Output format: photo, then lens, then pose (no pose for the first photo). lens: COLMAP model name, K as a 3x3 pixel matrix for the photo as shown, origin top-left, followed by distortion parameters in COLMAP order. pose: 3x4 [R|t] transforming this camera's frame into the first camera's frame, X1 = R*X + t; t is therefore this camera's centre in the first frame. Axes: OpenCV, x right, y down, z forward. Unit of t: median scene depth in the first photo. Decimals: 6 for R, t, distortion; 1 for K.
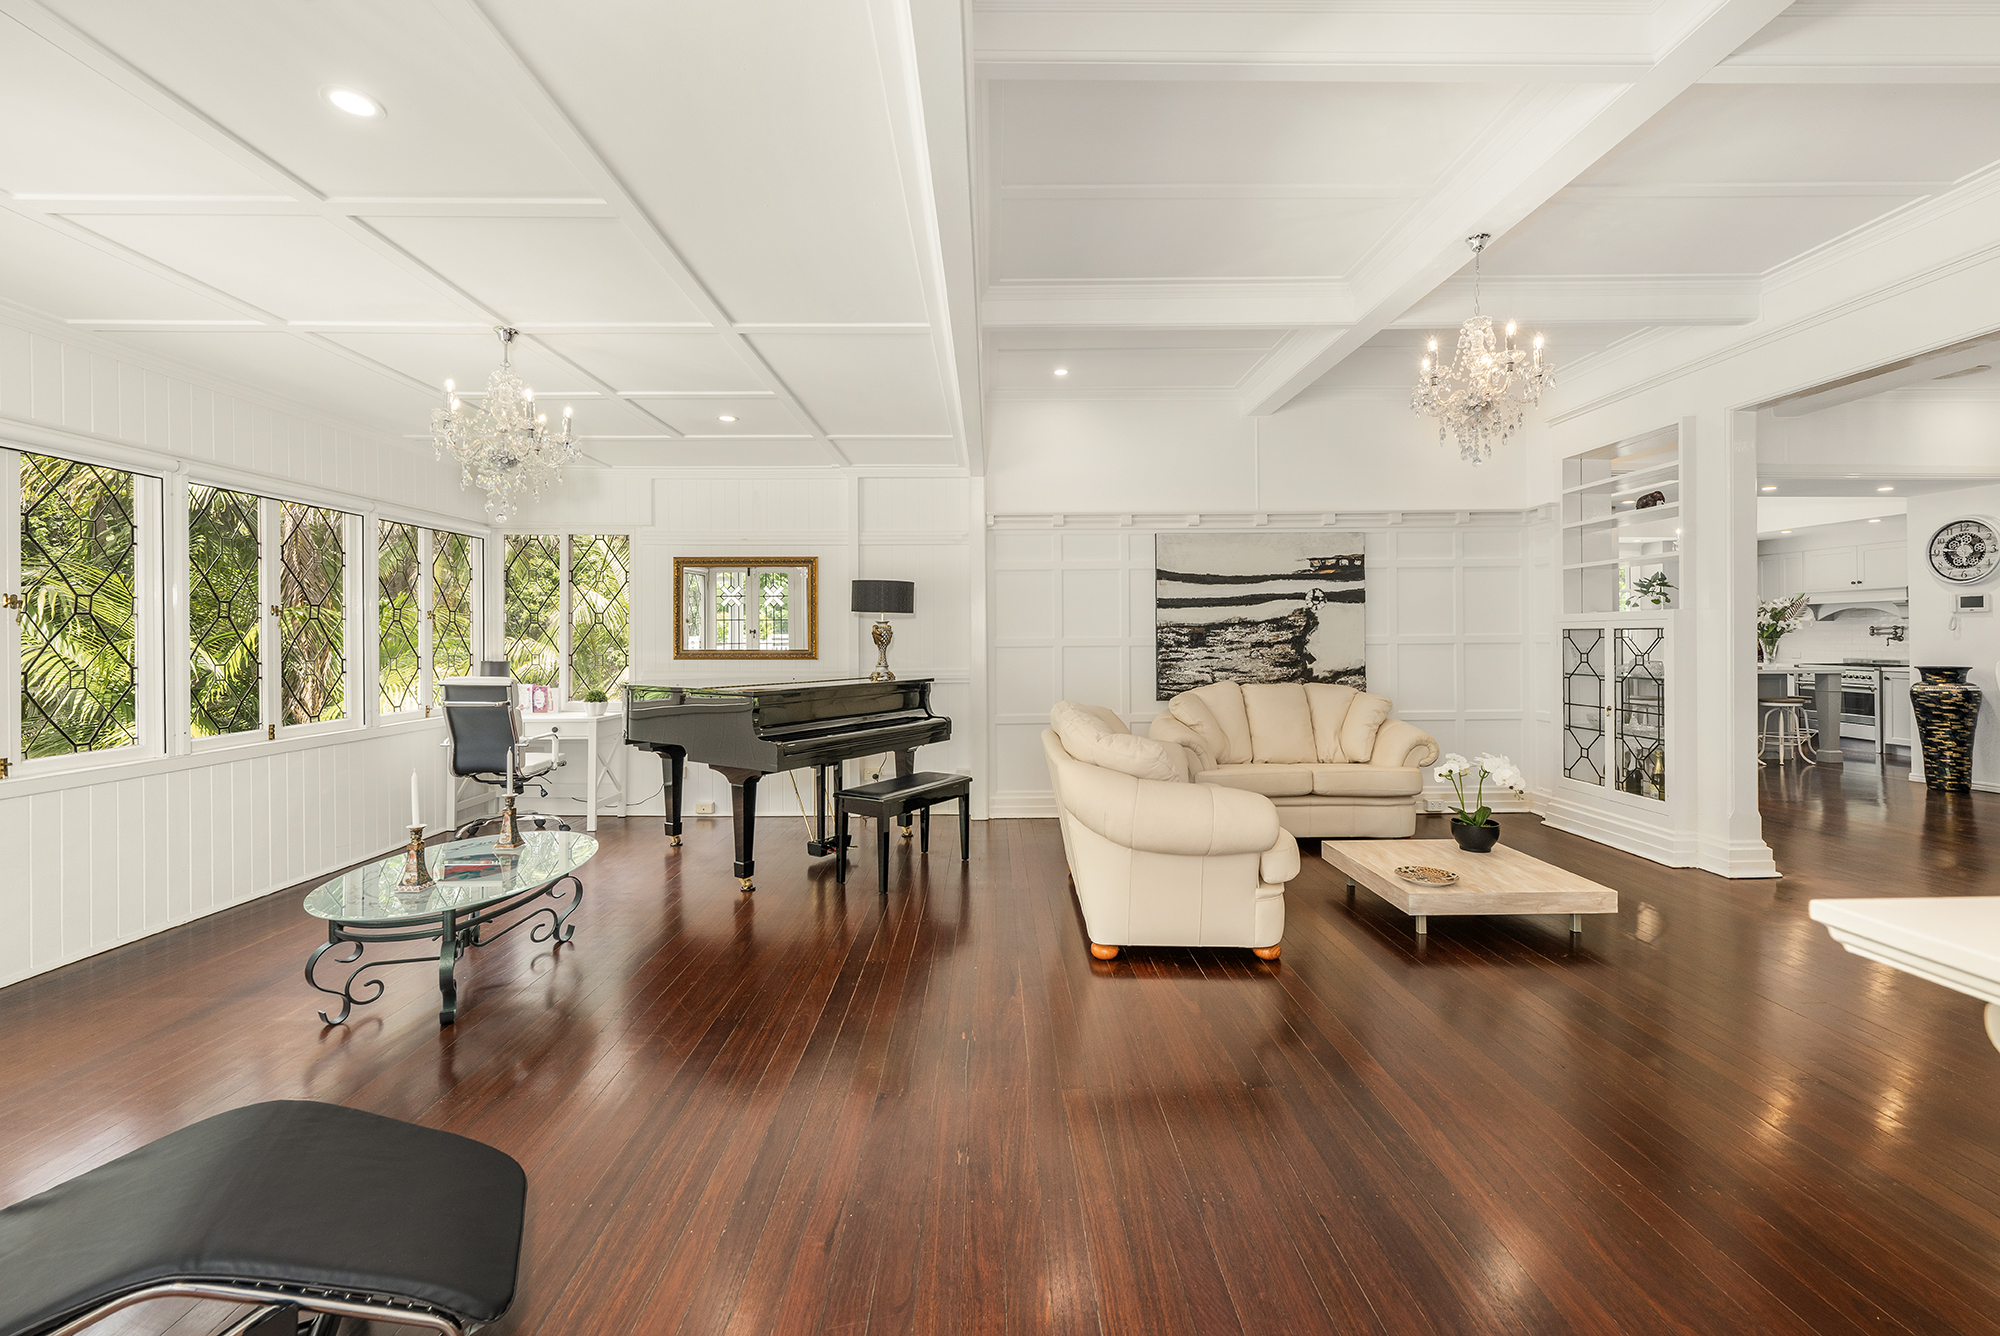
lens RADIAL K [[805.2, 0, 1008.4], [0, 805.2, 633.0], [0, 0, 1]] dist [0.000210, 0.000360]
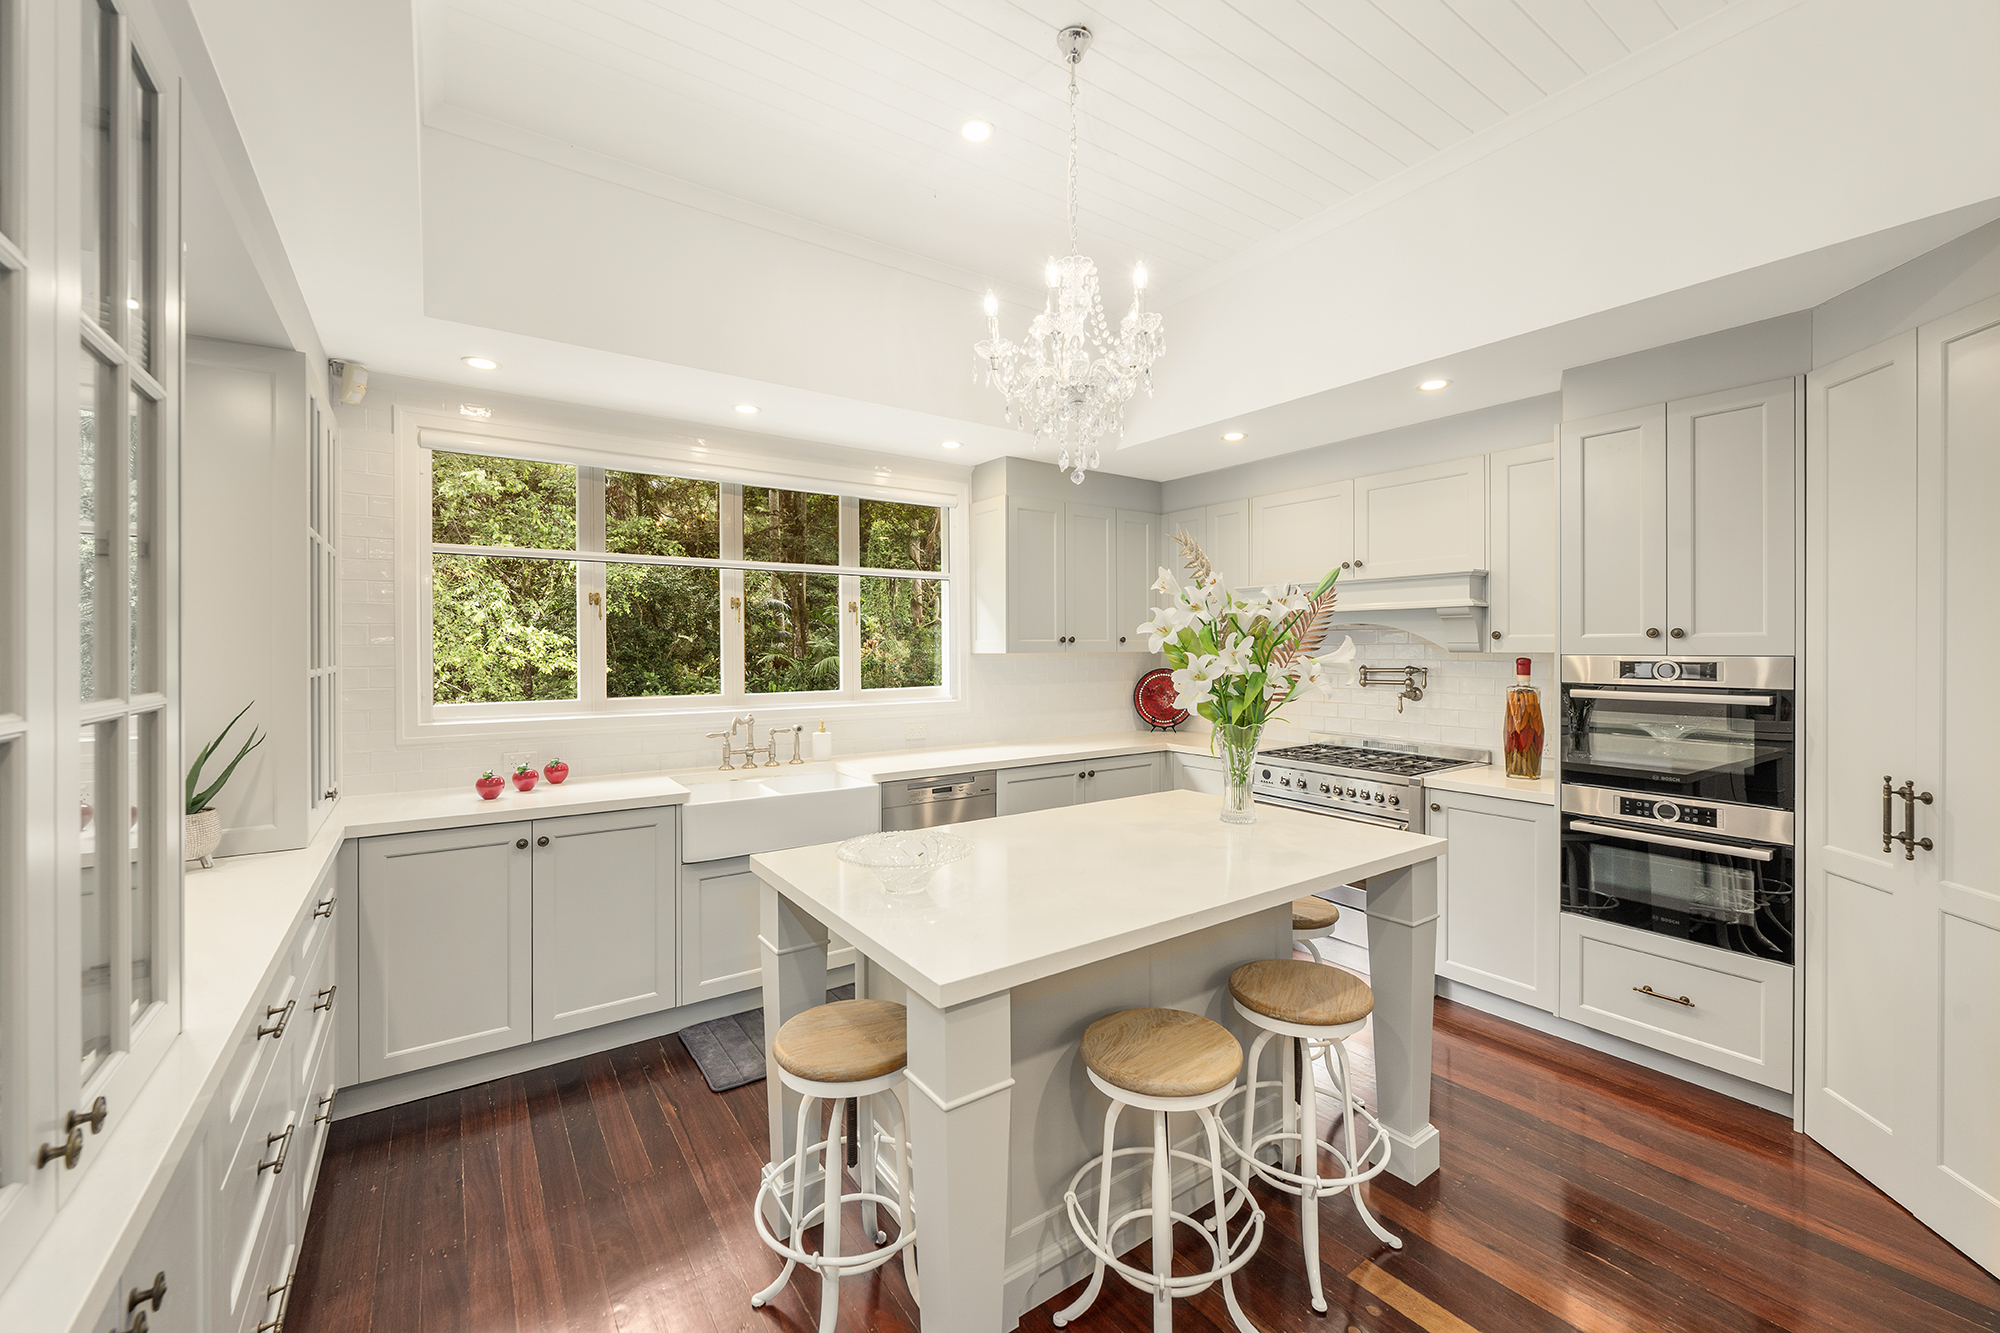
lens RADIAL K [[805.2, 0, 993.2], [0, 805.2, 648.3], [0, 0, 1]] dist [0.000210, 0.000360]
pose [[0.833240, -0.000227, 0.552912, 0.922803], [-0.003522, 0.999977, 0.005718, -0.028240], [-0.552901, -0.006712, 0.833220, 1.050738]]
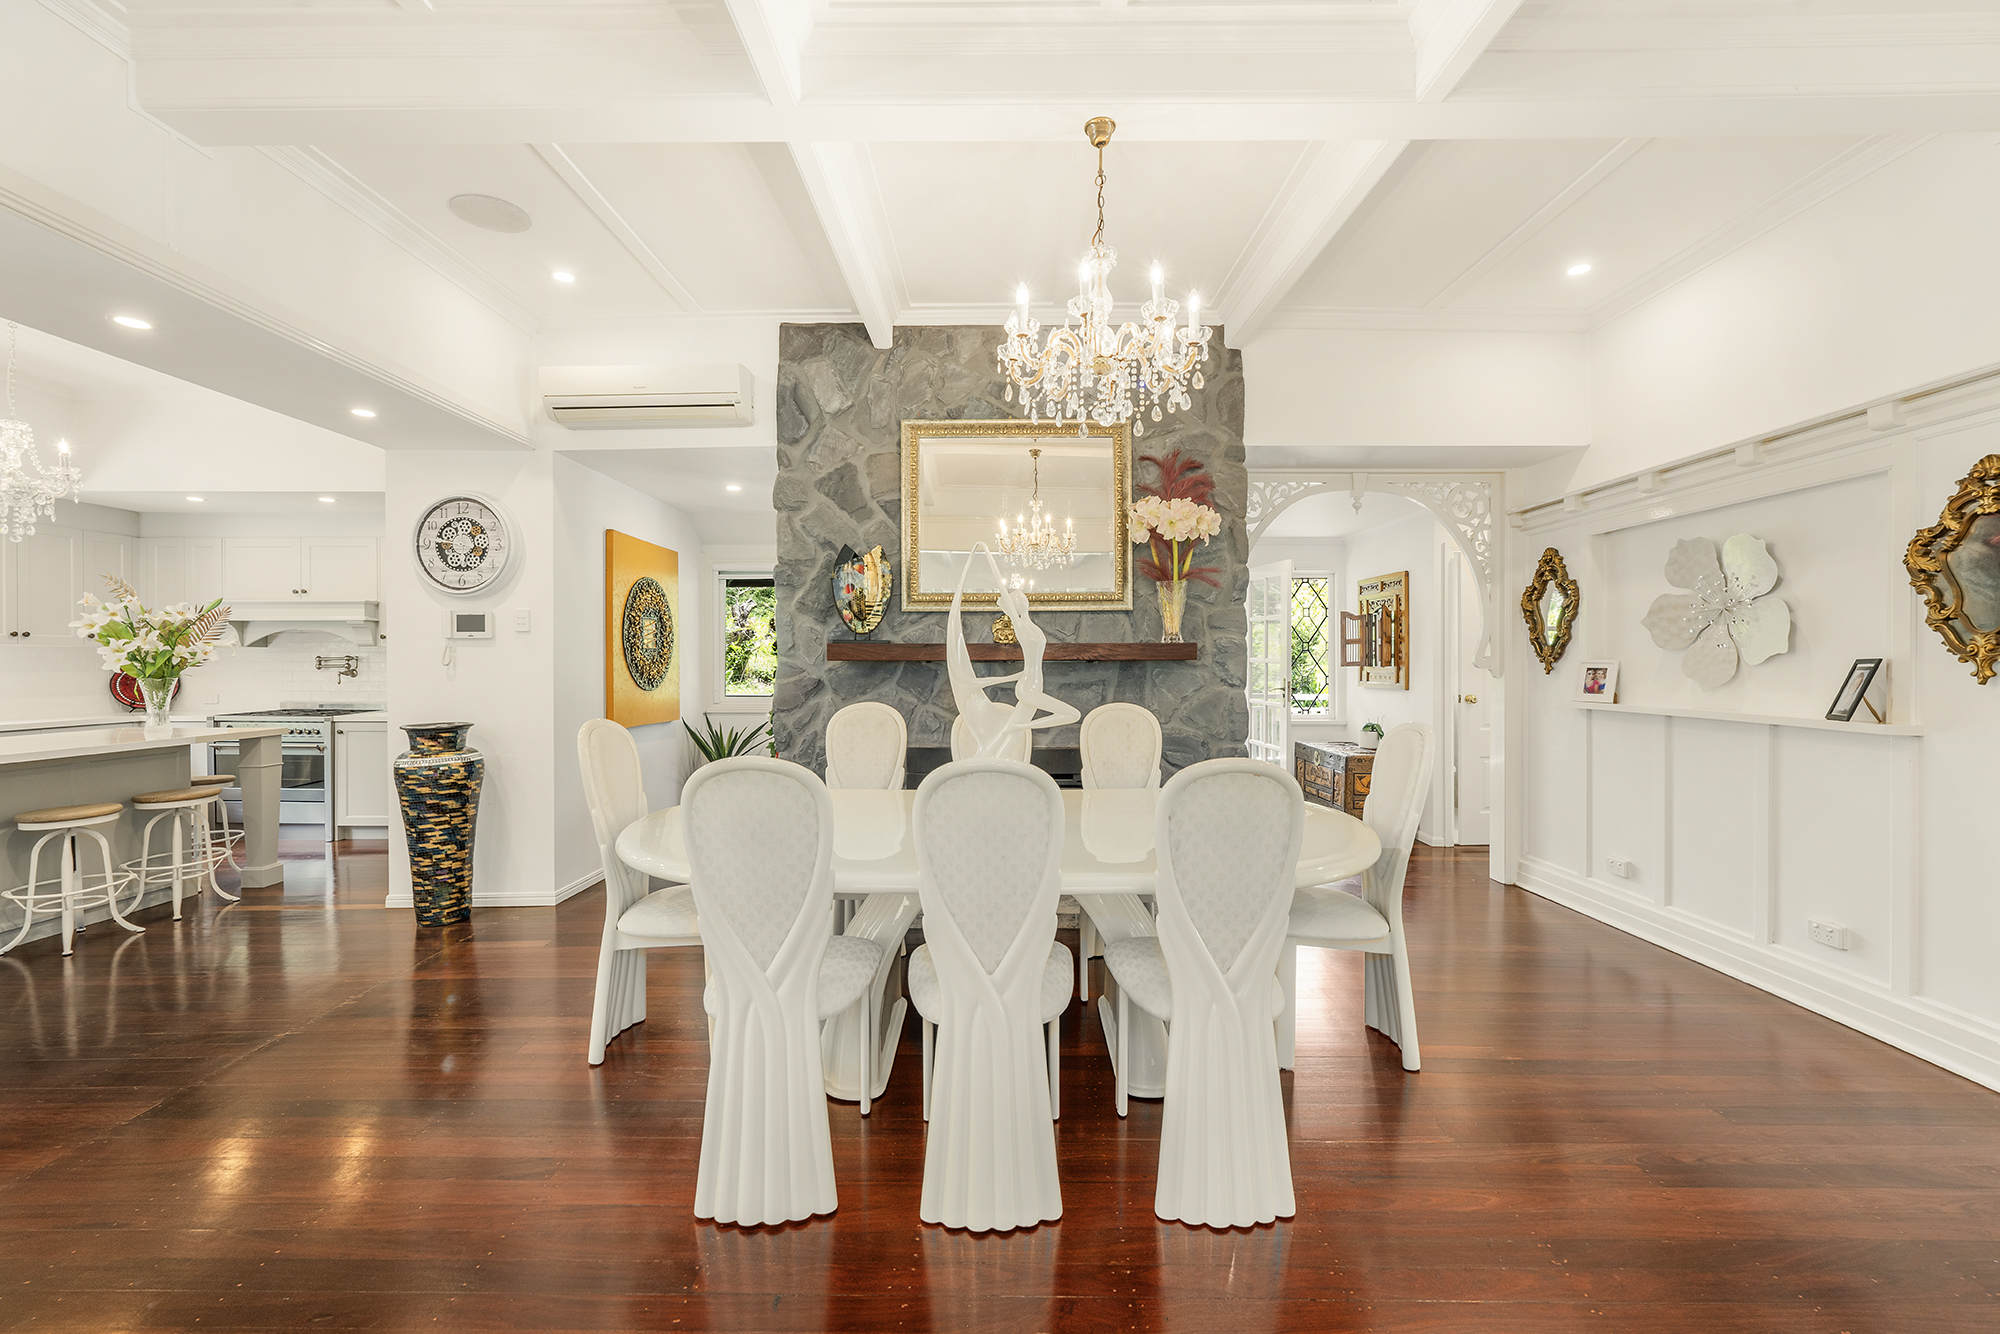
lens RADIAL K [[805.2, 0, 1001.1], [0, 805.2, 664.7], [0, 0, 1]] dist [0.000210, 0.000360]
pose [[0.028486, -0.001955, 0.999592, 0.546191], [-0.007010, 0.999973, 0.002156, -0.008977], [-0.999570, -0.007068, 0.028472, 0.544008]]
